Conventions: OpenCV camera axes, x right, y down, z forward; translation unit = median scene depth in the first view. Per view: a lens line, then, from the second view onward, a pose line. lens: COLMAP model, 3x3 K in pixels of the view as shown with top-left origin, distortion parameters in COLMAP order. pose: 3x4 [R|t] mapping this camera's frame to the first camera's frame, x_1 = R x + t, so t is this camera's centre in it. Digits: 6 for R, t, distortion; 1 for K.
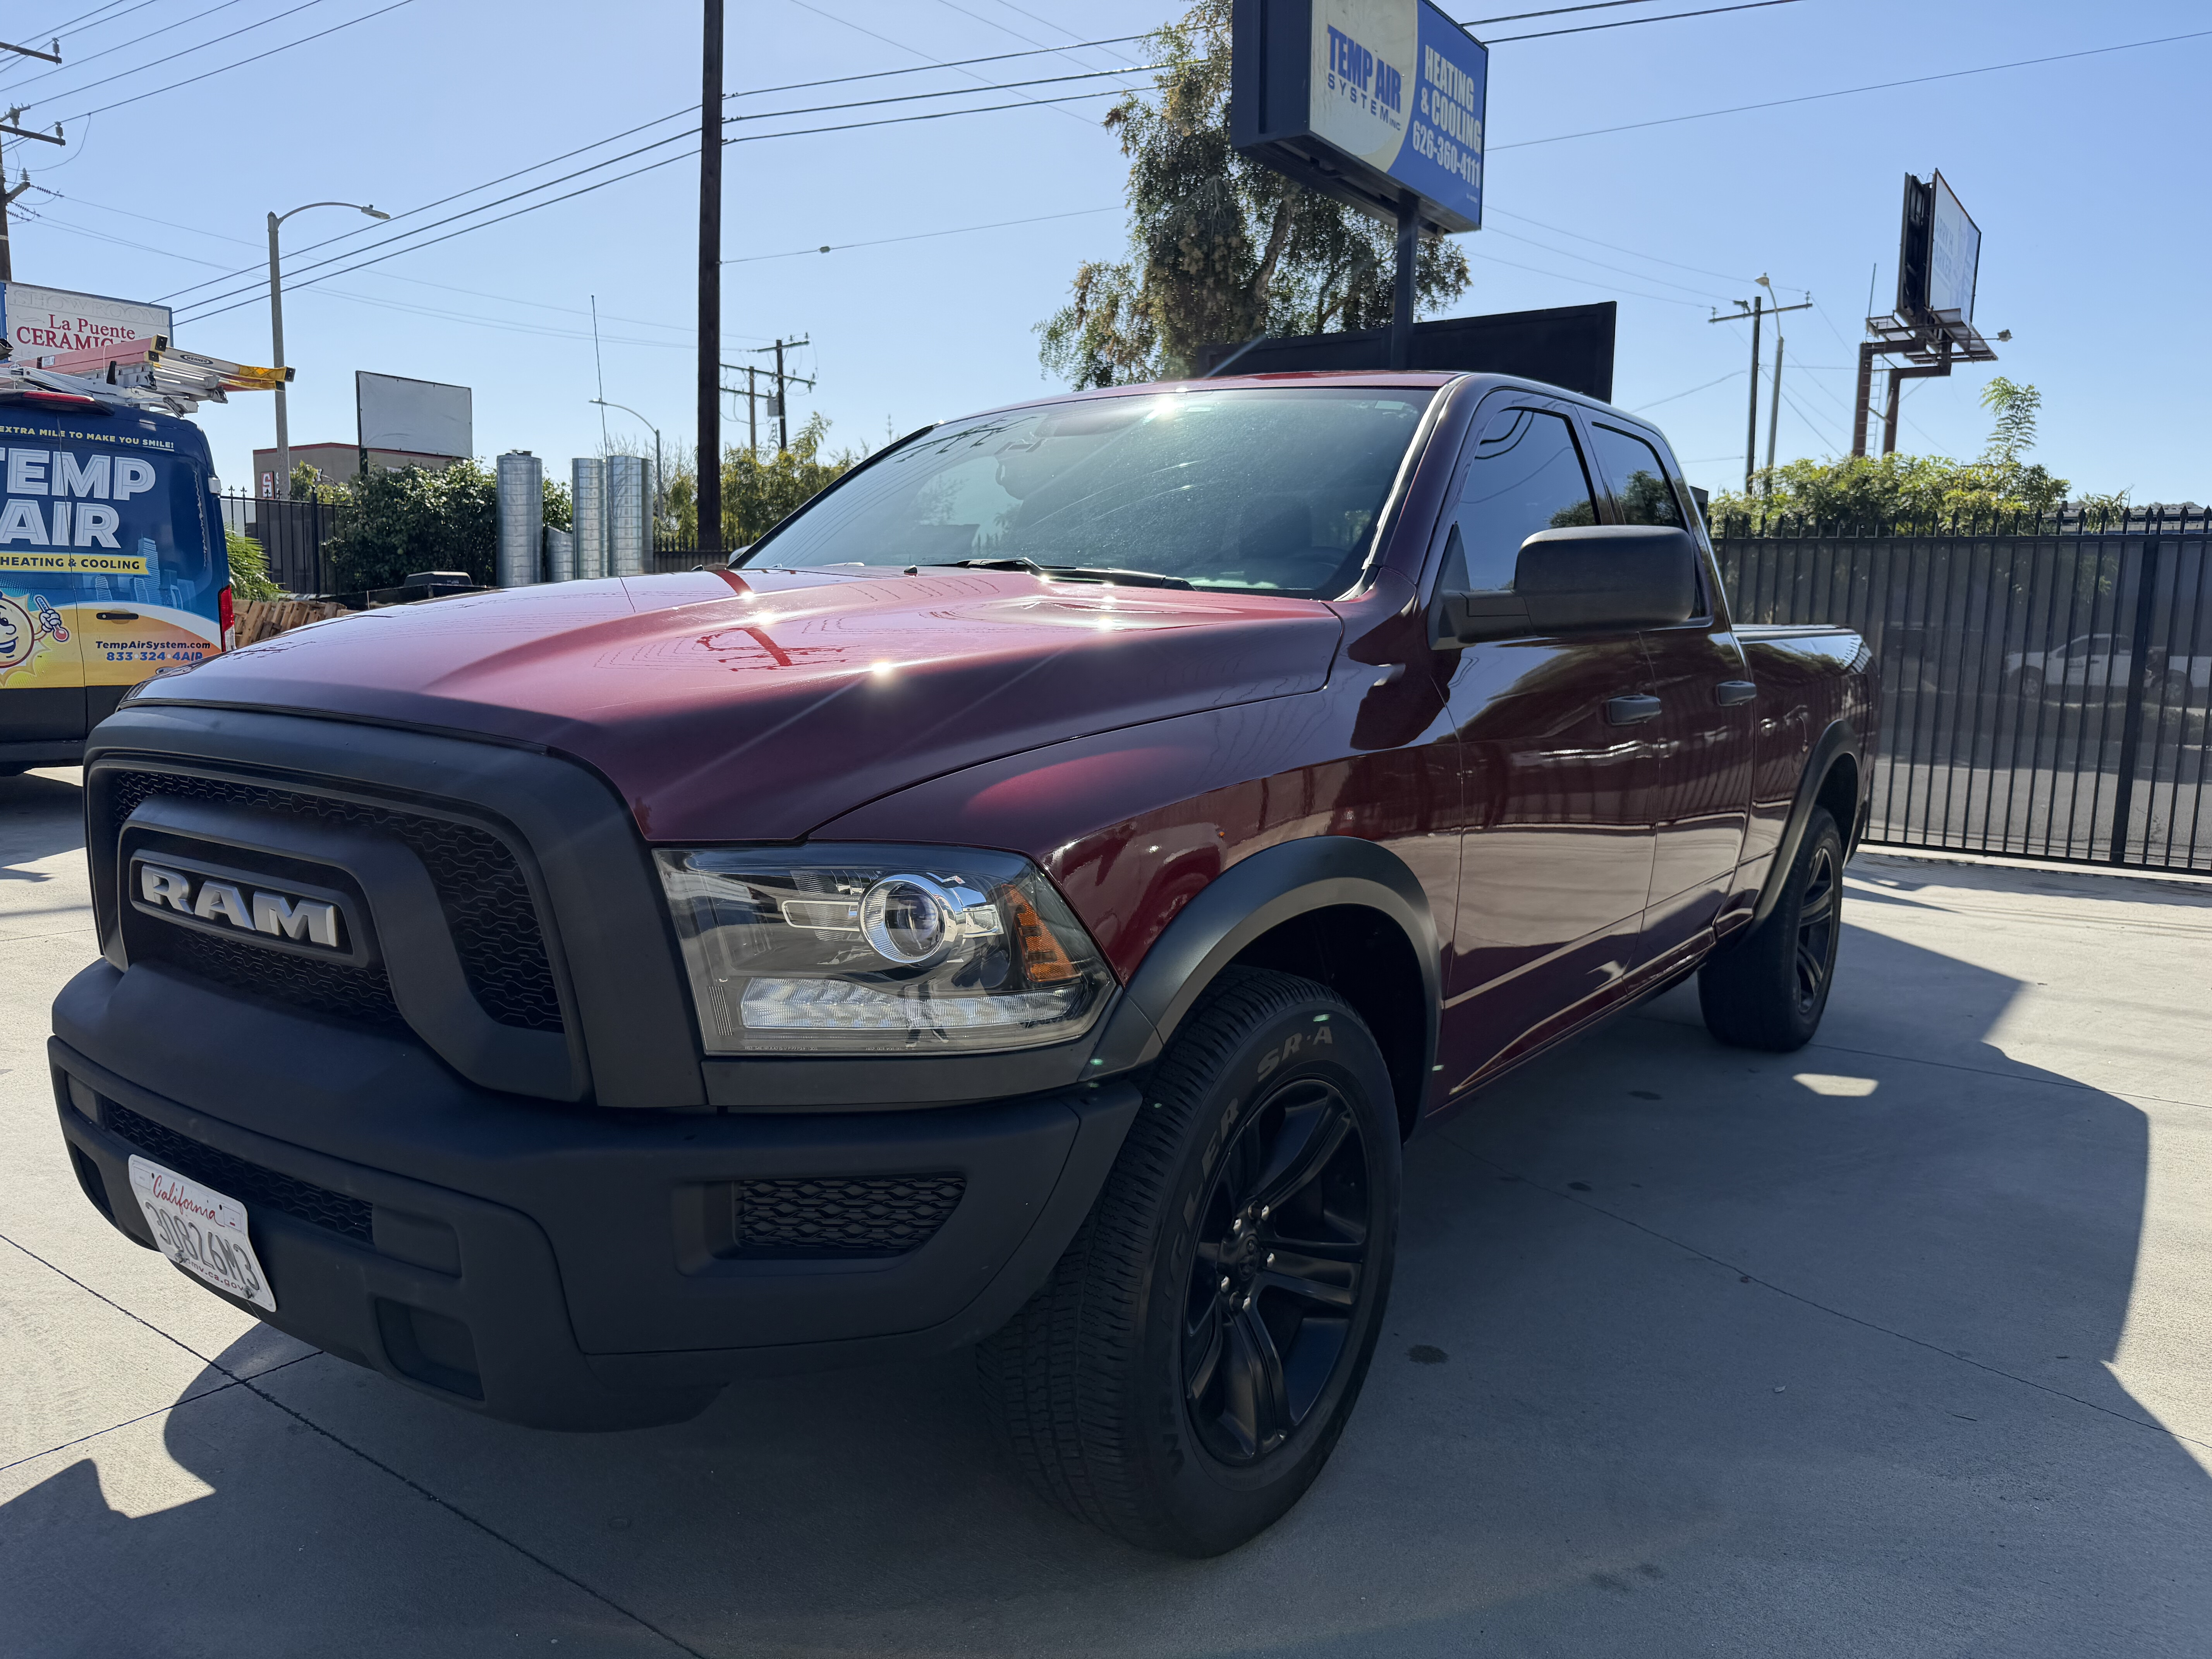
lens RADIAL K [[1568.1, 0, 1105.5], [0, 1568.1, 853.5], [0, 0, 1]] dist [-0.004564, -0.002678]
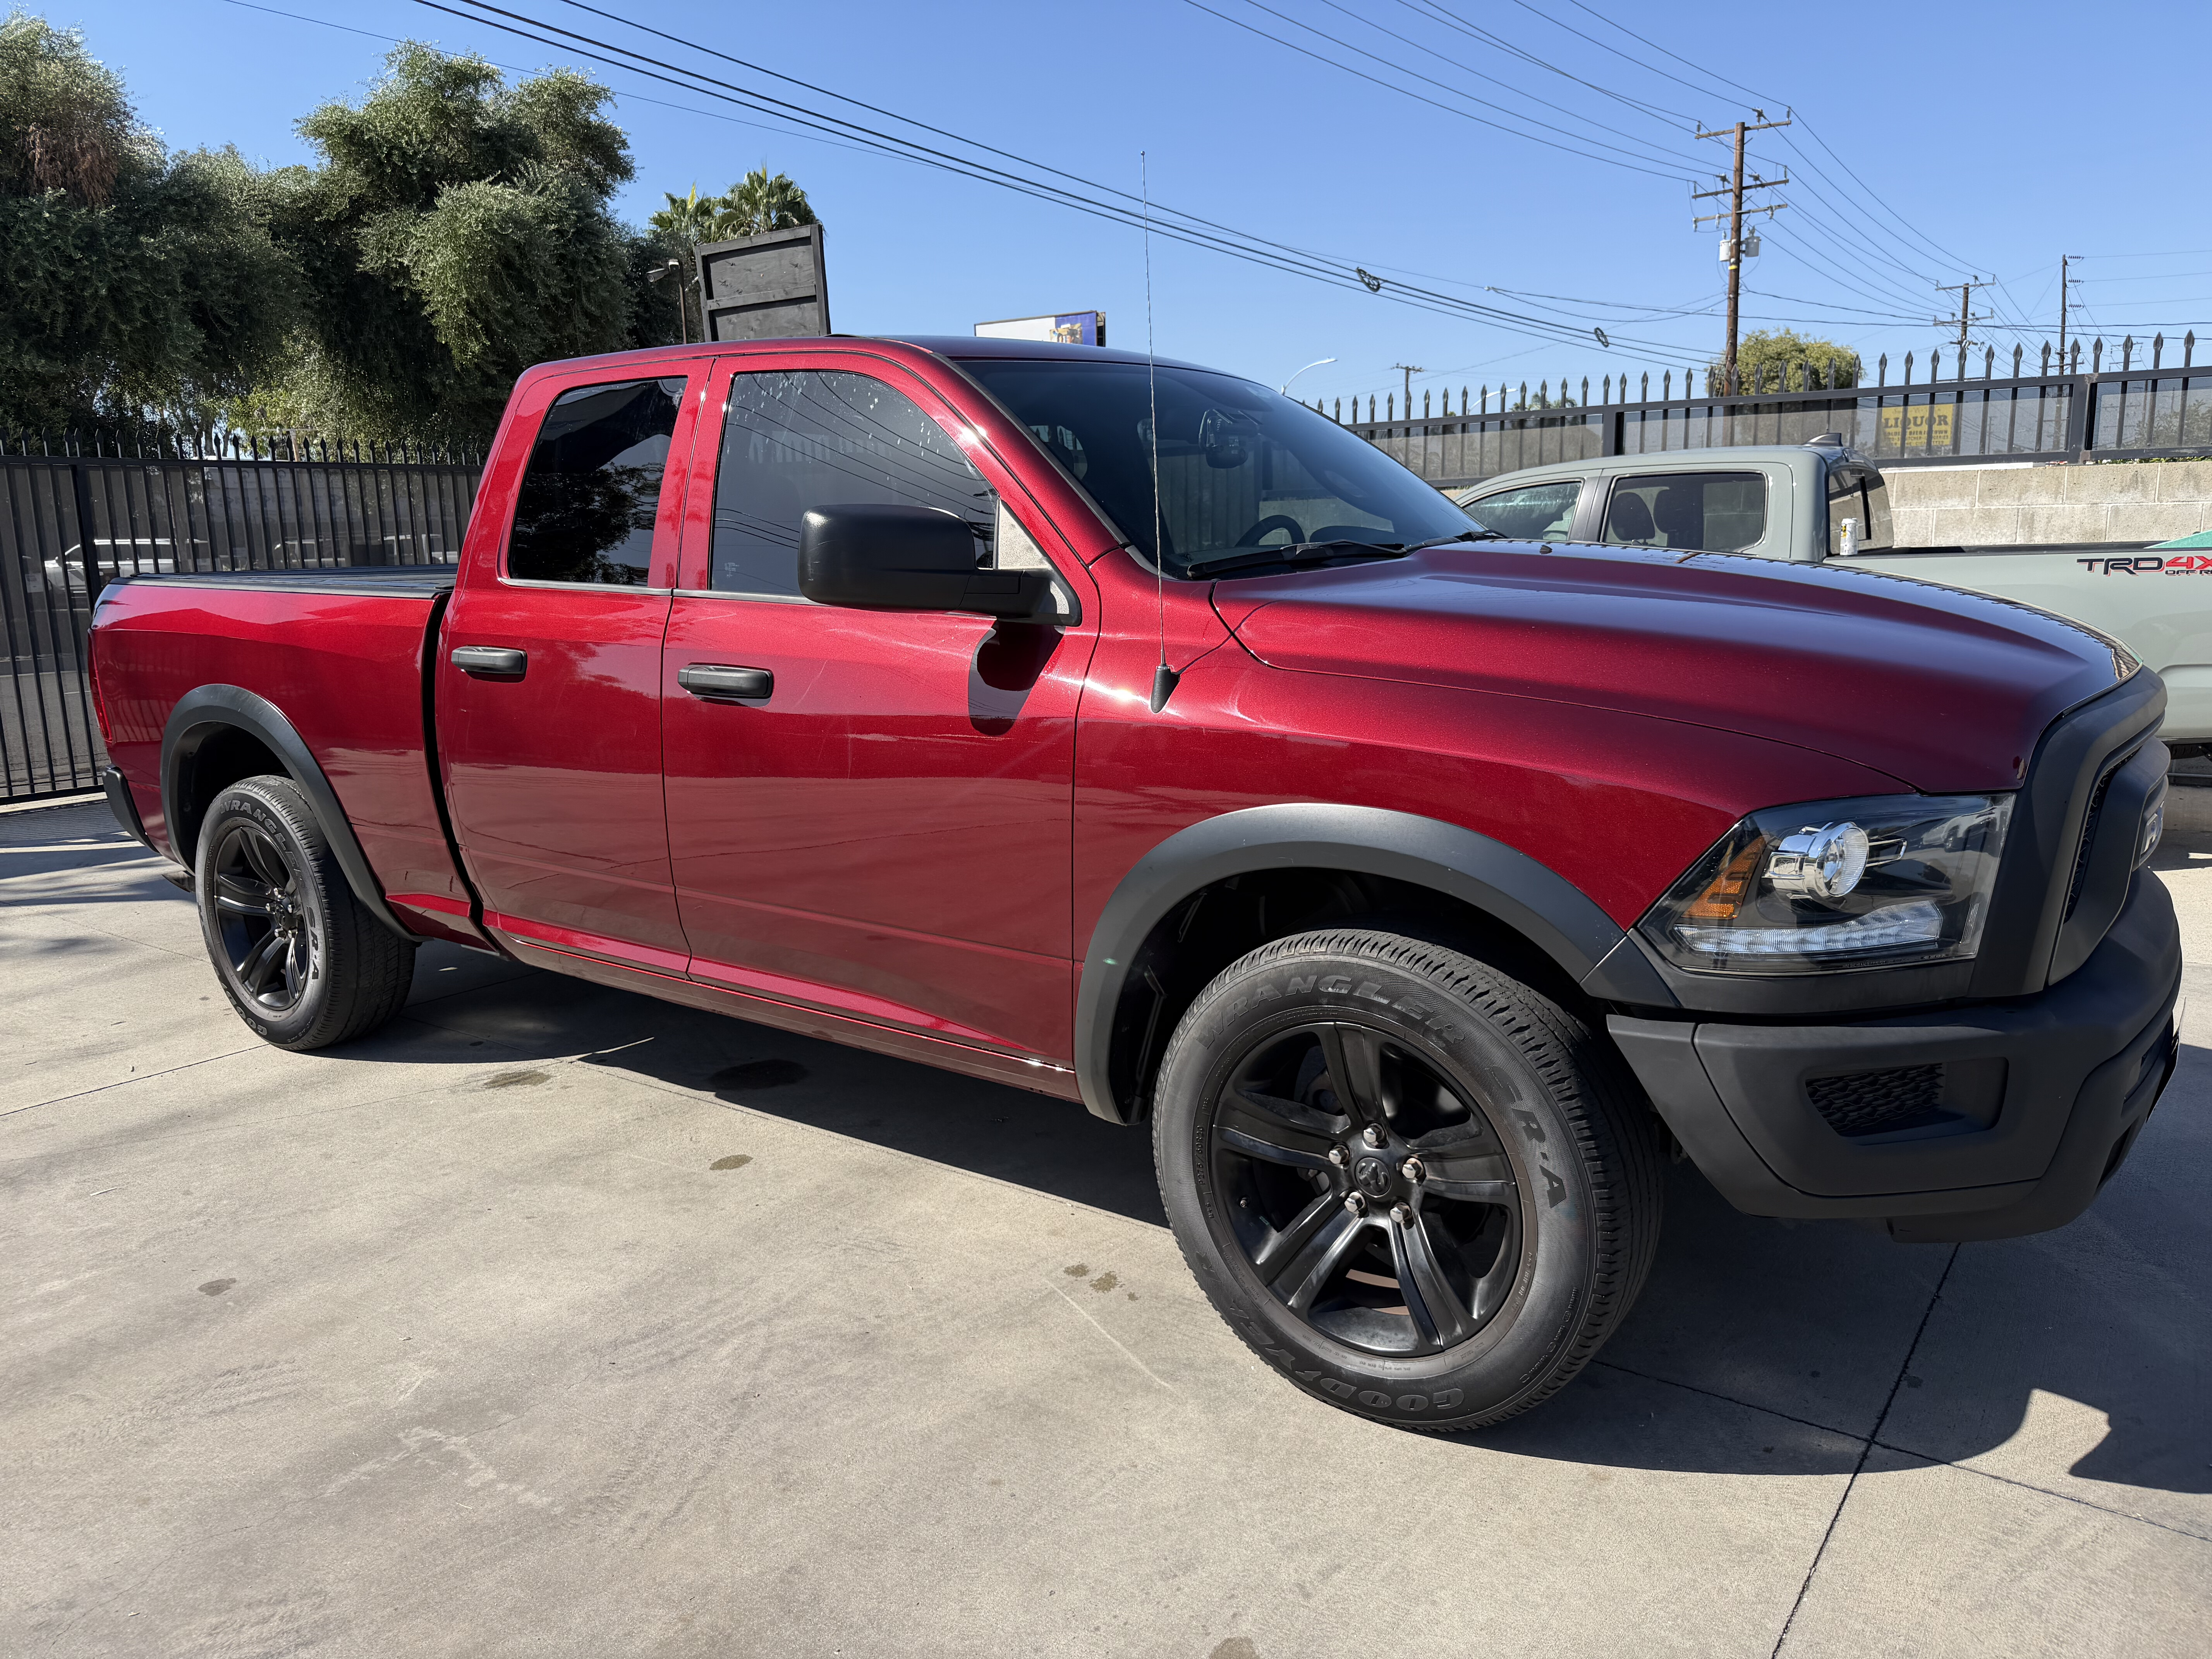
lens RADIAL K [[1558.5, 0, 1106.0], [0, 1558.5, 829.5], [0, 0, 1]] dist [-0.002842, -0.002664]
pose [[0.008051, -0.208351, 0.978021, -0.312573], [0.164368, 0.965025, 0.204229, -0.063030], [-0.986366, 0.159111, 0.042015, 0.304857]]
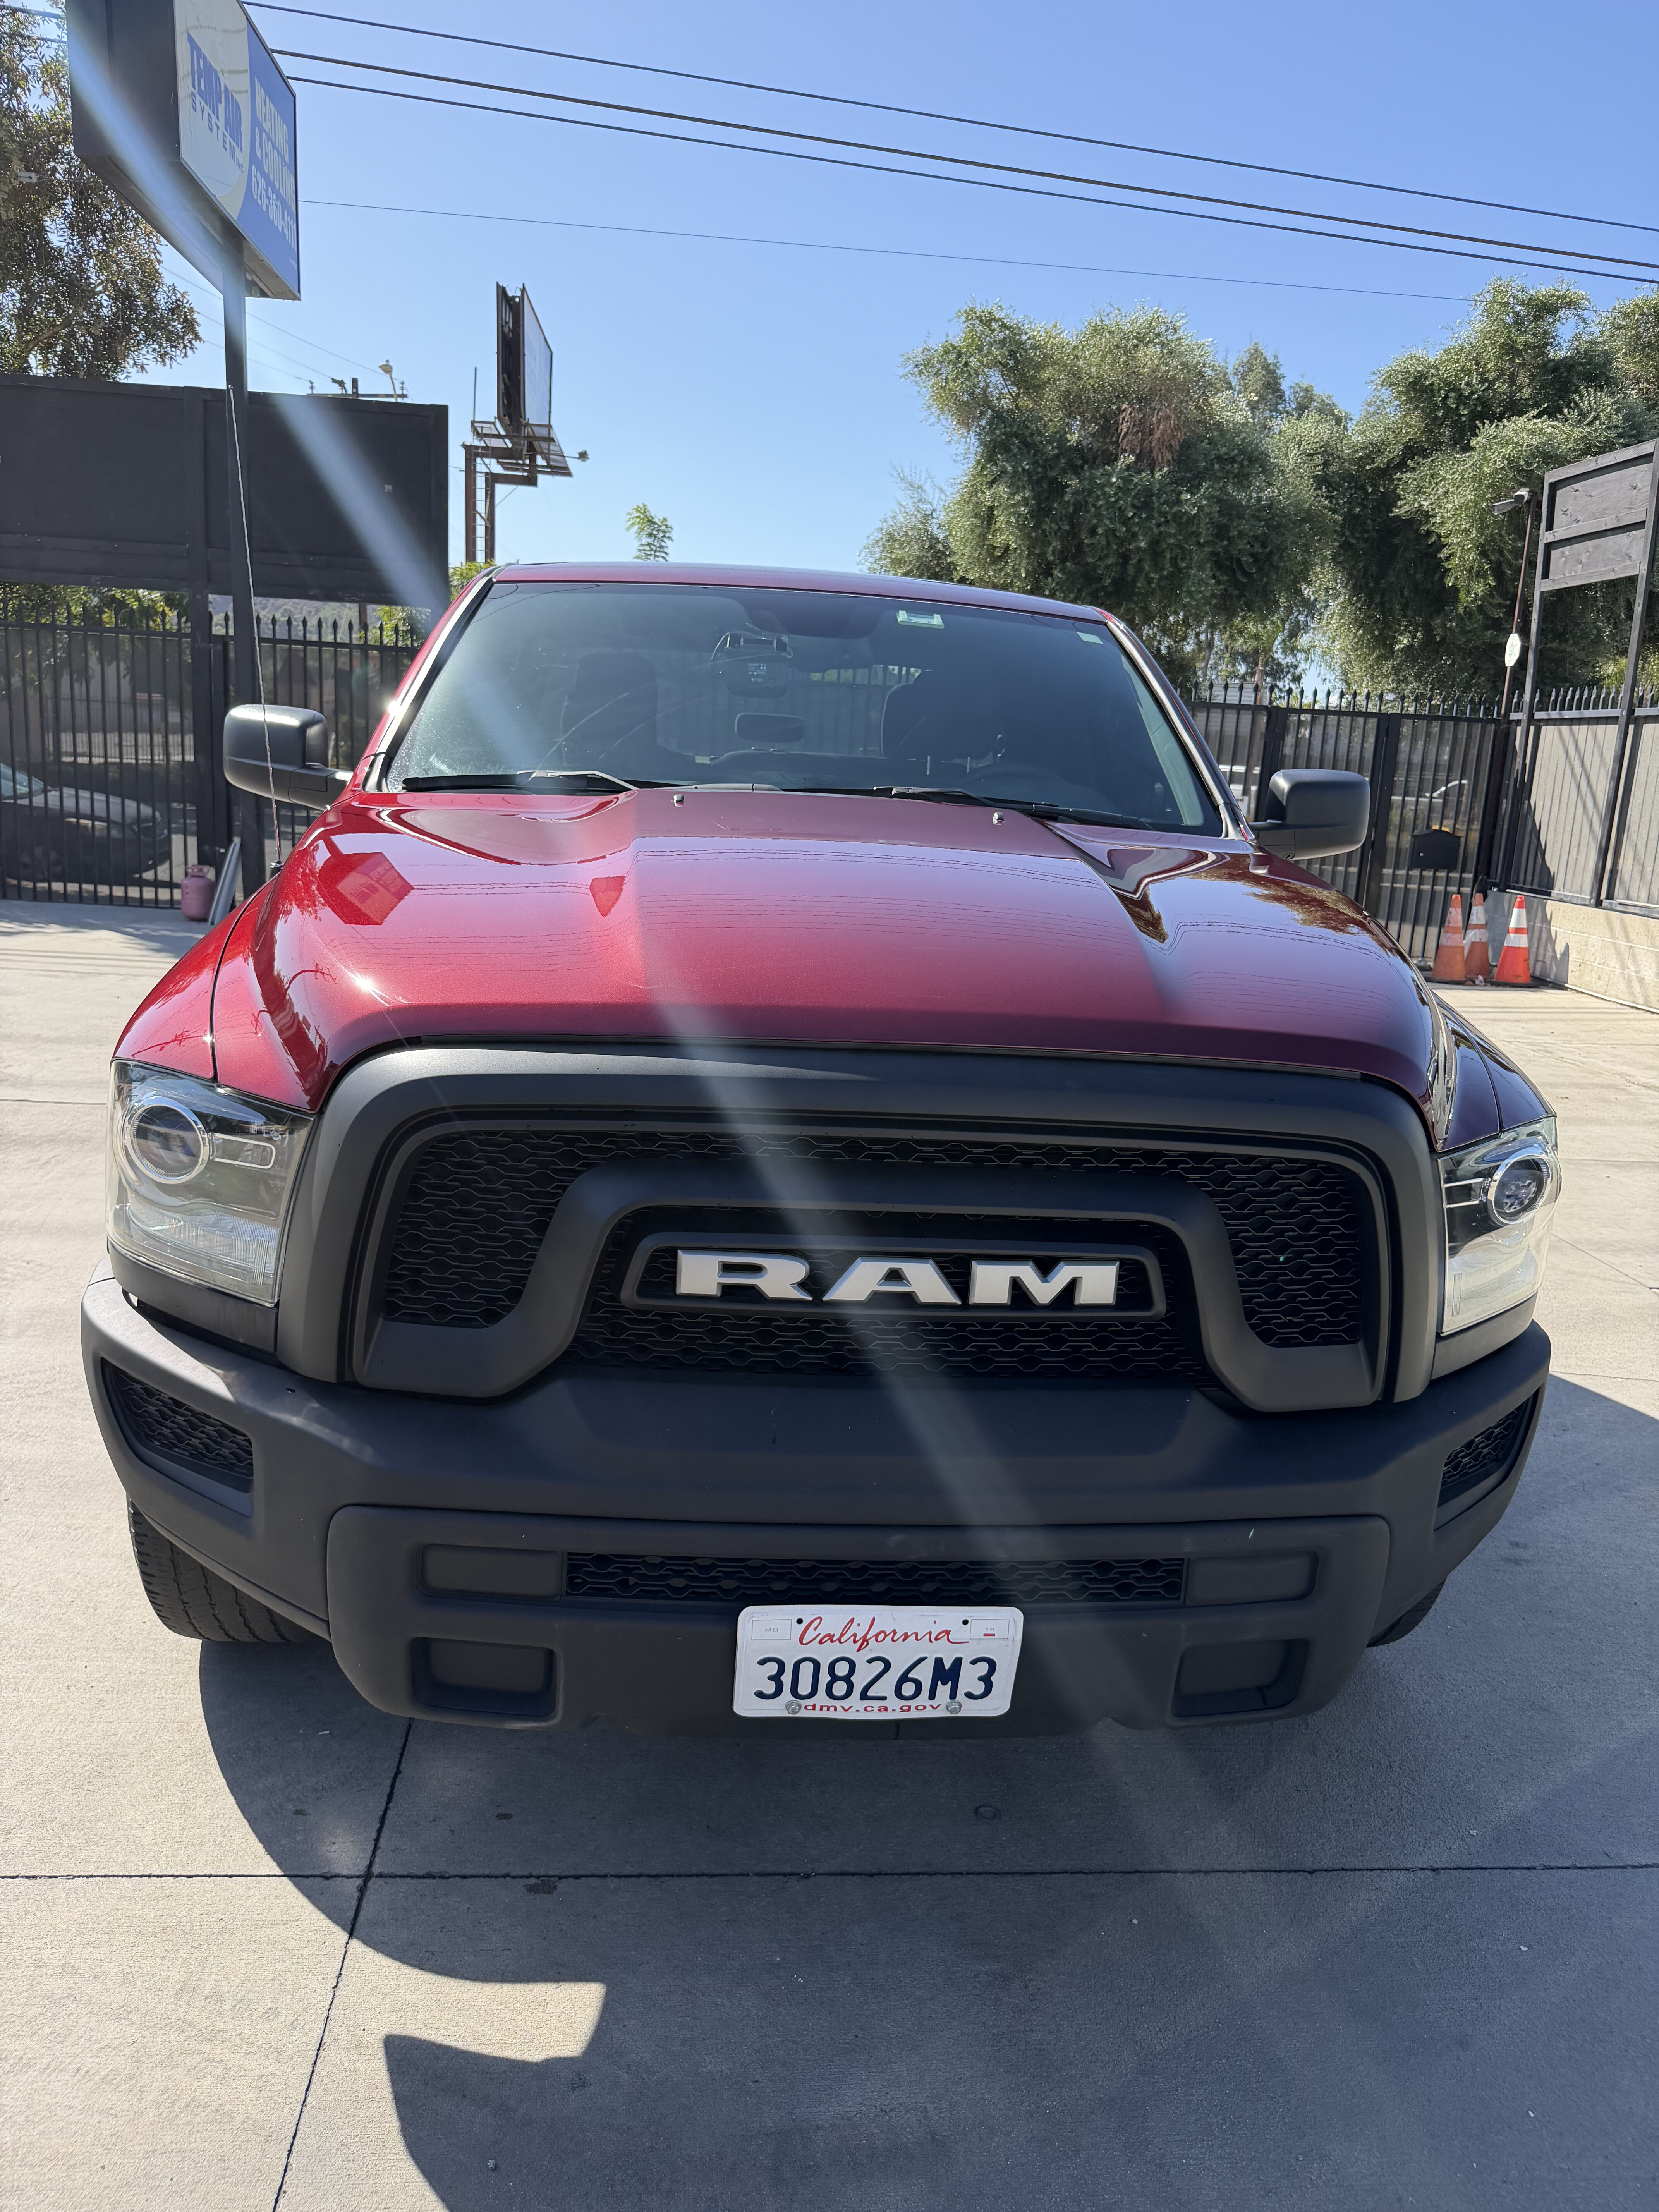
lens RADIAL K [[1575.5, 0, 829.5], [0, 1575.5, 1106.0], [0, 0, 1]] dist [-0.003429, -0.004783]
pose [[0.764095, -0.117411, 0.634329, -0.185811], [0.049603, 0.991080, 0.123693, -0.027581], [-0.643194, -0.063048, 0.763103, 0.065016]]
